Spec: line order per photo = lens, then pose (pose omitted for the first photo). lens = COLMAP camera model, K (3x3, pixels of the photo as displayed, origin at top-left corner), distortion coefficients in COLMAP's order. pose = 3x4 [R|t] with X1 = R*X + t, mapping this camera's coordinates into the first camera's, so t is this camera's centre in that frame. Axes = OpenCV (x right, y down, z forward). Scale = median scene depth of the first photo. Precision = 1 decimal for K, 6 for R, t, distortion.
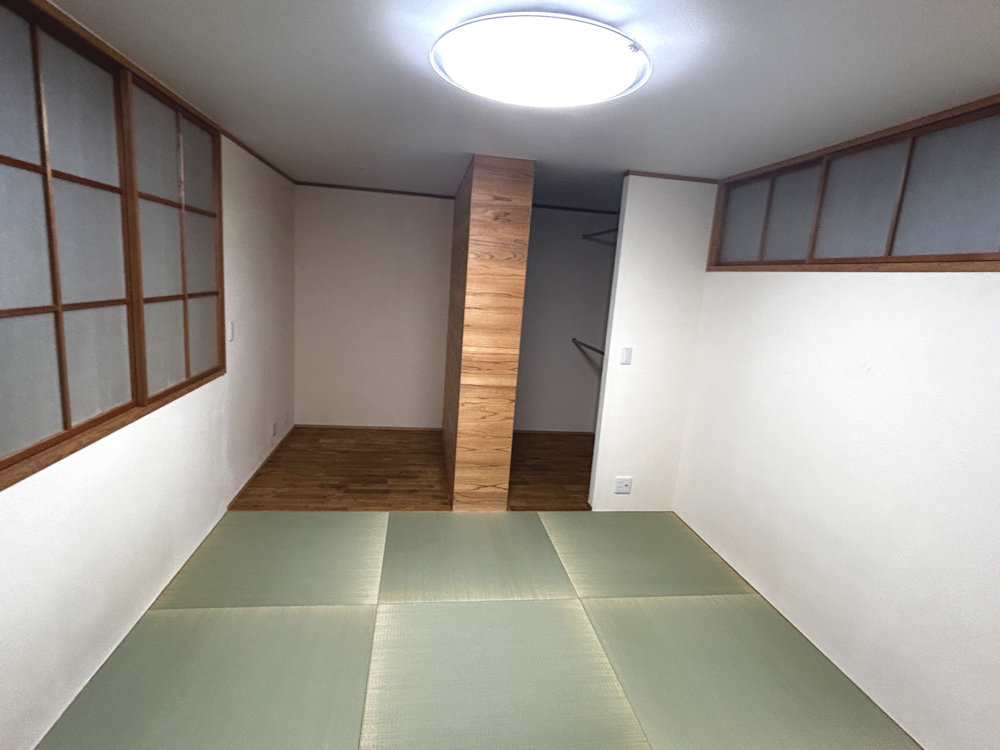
lens RADIAL K [[520.6, 0, 500.0], [0, 520.6, 375.0], [0, 0, 1]] dist [-0.000874, -0.000099]
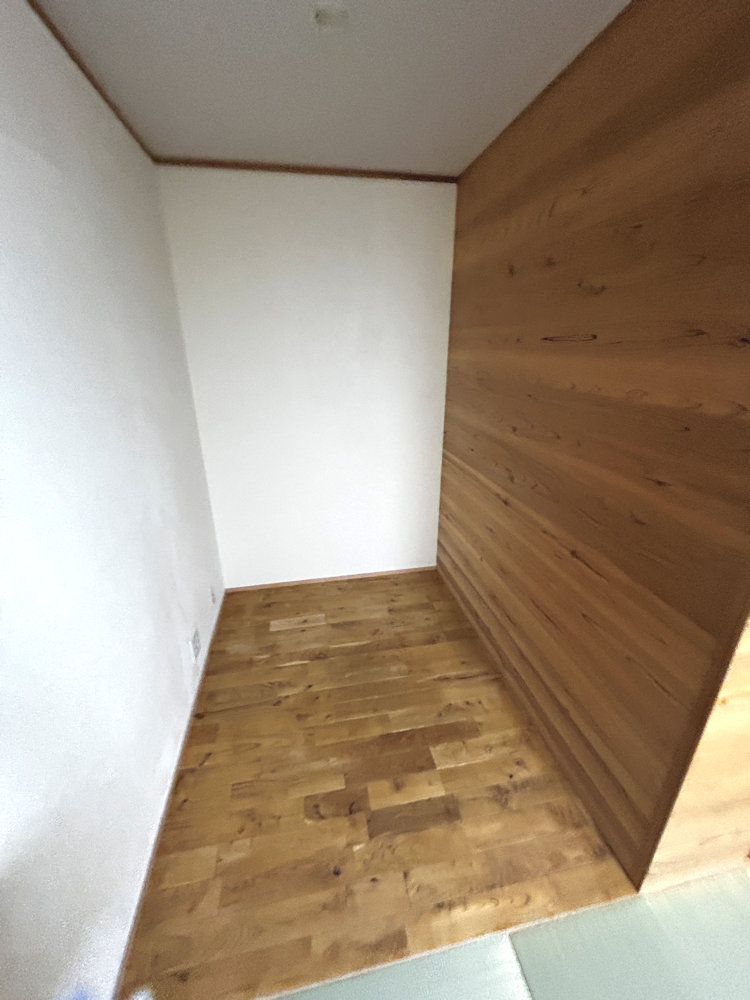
lens RADIAL K [[403.1, 0, 375.0], [0, 403.1, 500.0], [0, 0, 1]] dist [-0.002559, -0.000204]
pose [[0.996044, -0.088782, 0.003844, -0.229395], [0.086560, 0.979081, 0.184142, -0.113333], [-0.020112, -0.183081, 0.982892, 0.597523]]
